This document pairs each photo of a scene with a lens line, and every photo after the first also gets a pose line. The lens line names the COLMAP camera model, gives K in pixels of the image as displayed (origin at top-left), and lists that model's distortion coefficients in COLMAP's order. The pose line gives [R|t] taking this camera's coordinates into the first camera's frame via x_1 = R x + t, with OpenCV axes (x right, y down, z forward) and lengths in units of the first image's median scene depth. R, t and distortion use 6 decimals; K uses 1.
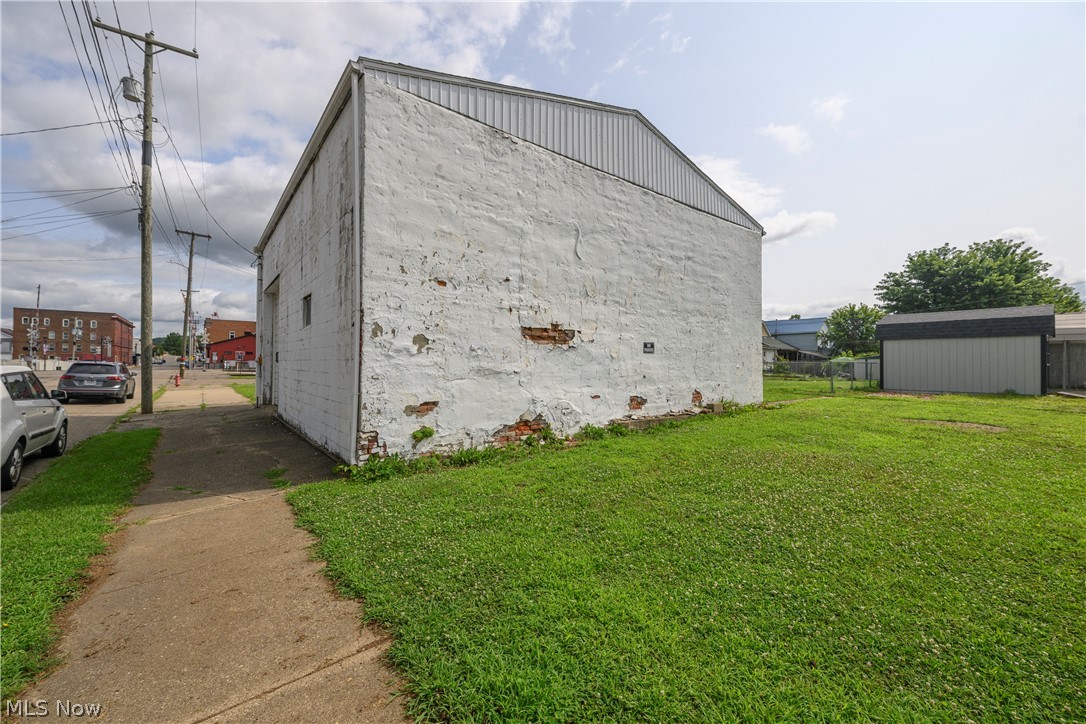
lens RADIAL K [[428.6, 0, 541.5], [0, 428.6, 357.9], [0, 0, 1]] dist [-0.000753, 0.000003]
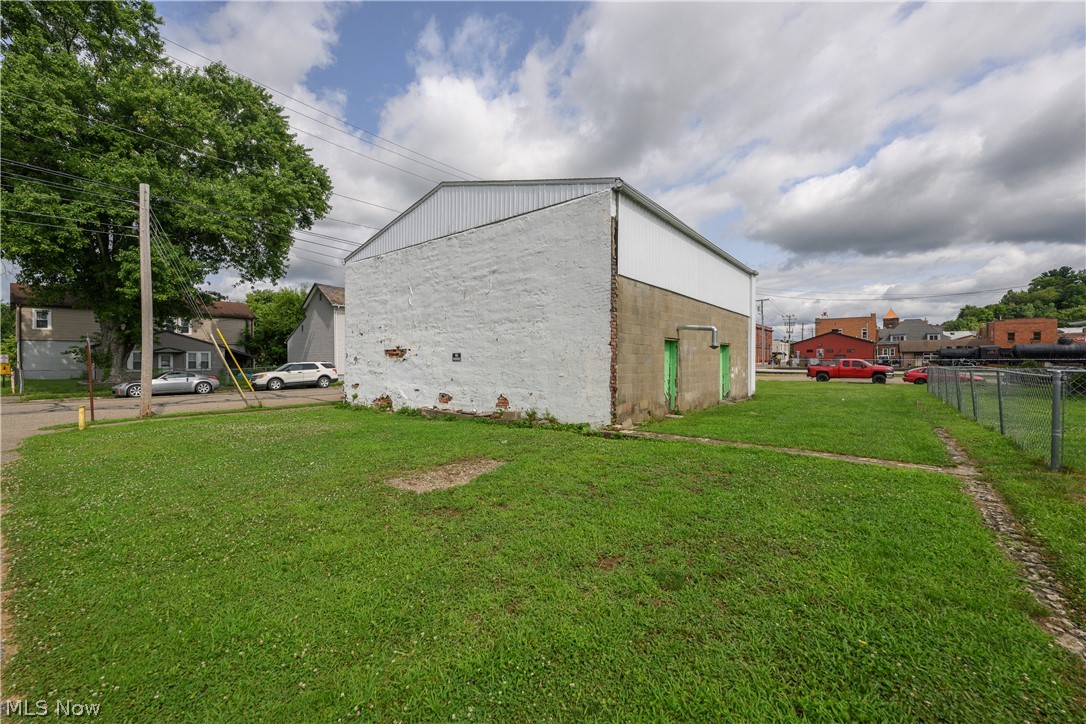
lens RADIAL K [[428.6, 0, 541.5], [0, 428.6, 357.9], [0, 0, 1]] dist [-0.000753, 0.000003]
pose [[0.228635, -0.006787, -0.973488, 1.767382], [0.016095, 0.999865, -0.003191, -0.015217], [0.973379, -0.014939, 0.228714, 1.086891]]
